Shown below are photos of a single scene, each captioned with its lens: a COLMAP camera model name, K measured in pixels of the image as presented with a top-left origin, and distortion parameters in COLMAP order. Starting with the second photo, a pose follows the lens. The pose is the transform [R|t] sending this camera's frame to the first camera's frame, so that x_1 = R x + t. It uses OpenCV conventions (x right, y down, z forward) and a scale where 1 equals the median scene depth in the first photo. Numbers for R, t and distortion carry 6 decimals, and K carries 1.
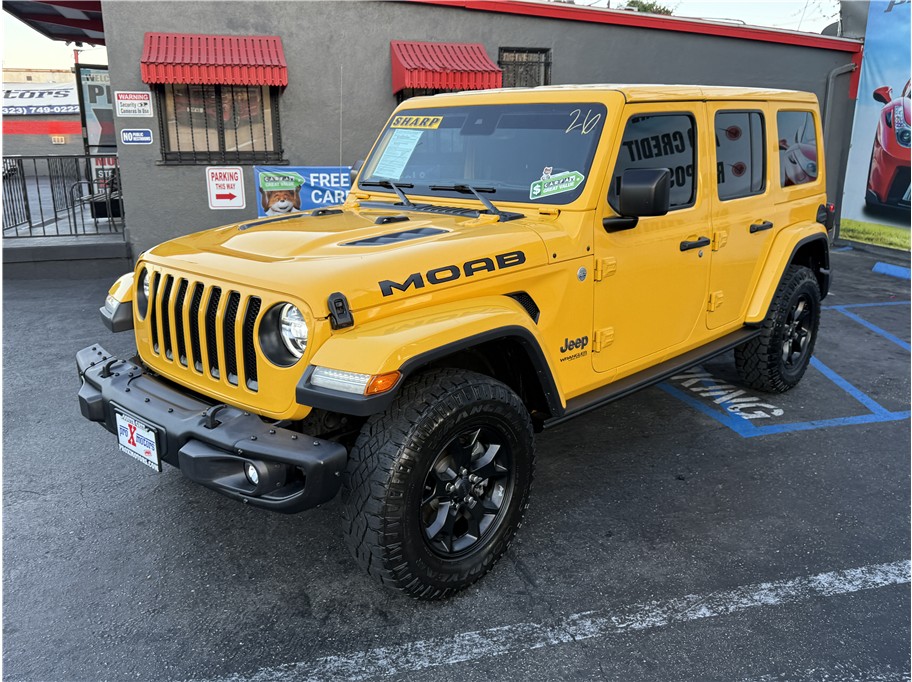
lens RADIAL K [[766.5, 0, 456.2], [0, 766.5, 345.2], [0, 0, 1]] dist [0.048559, -0.065037]
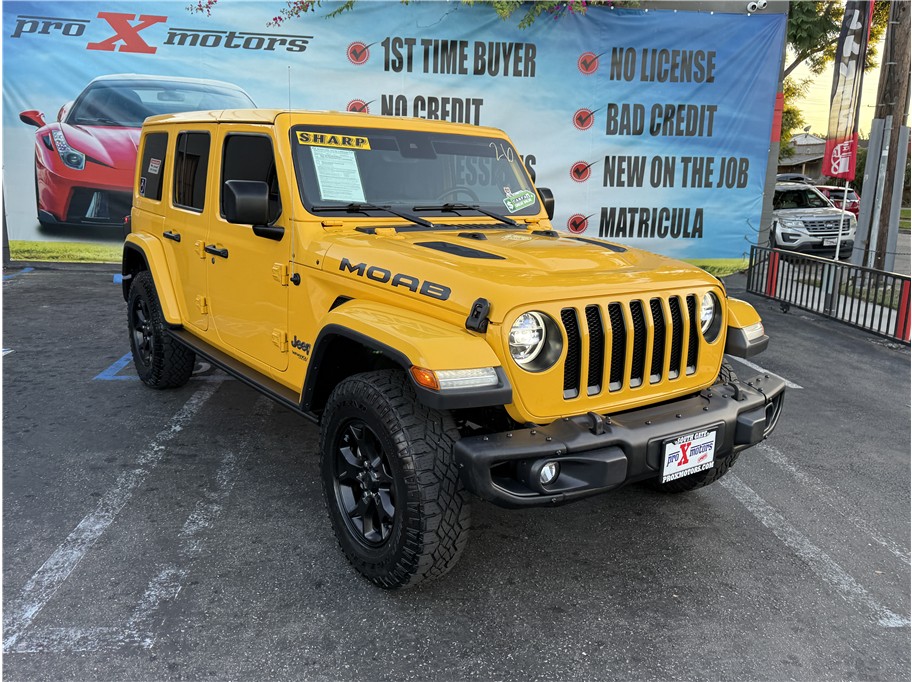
lens RADIAL K [[766.5, 0, 452.5], [0, 766.5, 342.2], [0, 0, 1]] dist [0.048559, -0.065037]
pose [[0.188757, -0.204440, 0.960508, -0.893541], [0.232546, 0.959576, 0.158542, -0.159955], [-0.954093, 0.193436, 0.228669, 0.652608]]
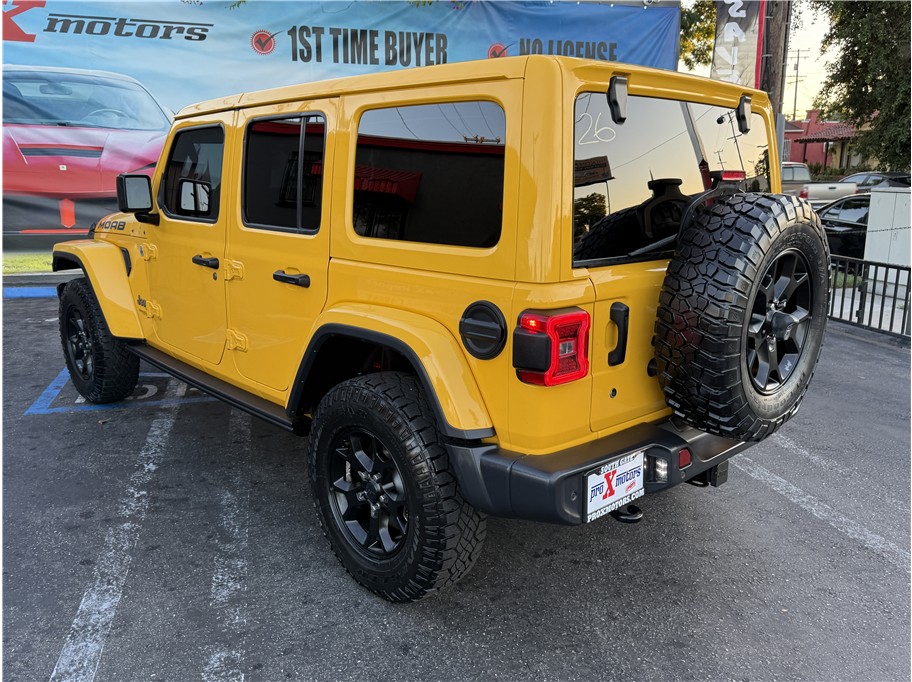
lens RADIAL K [[742.4, 0, 458.5], [0, 742.4, 341.2], [0, 0, 1]] dist [0.029240, -0.033716]
pose [[0.008894, -0.225912, 0.974107, -0.806057], [0.259572, 0.941275, 0.215928, -0.204748], [-0.965683, 0.250930, 0.067012, 0.823040]]
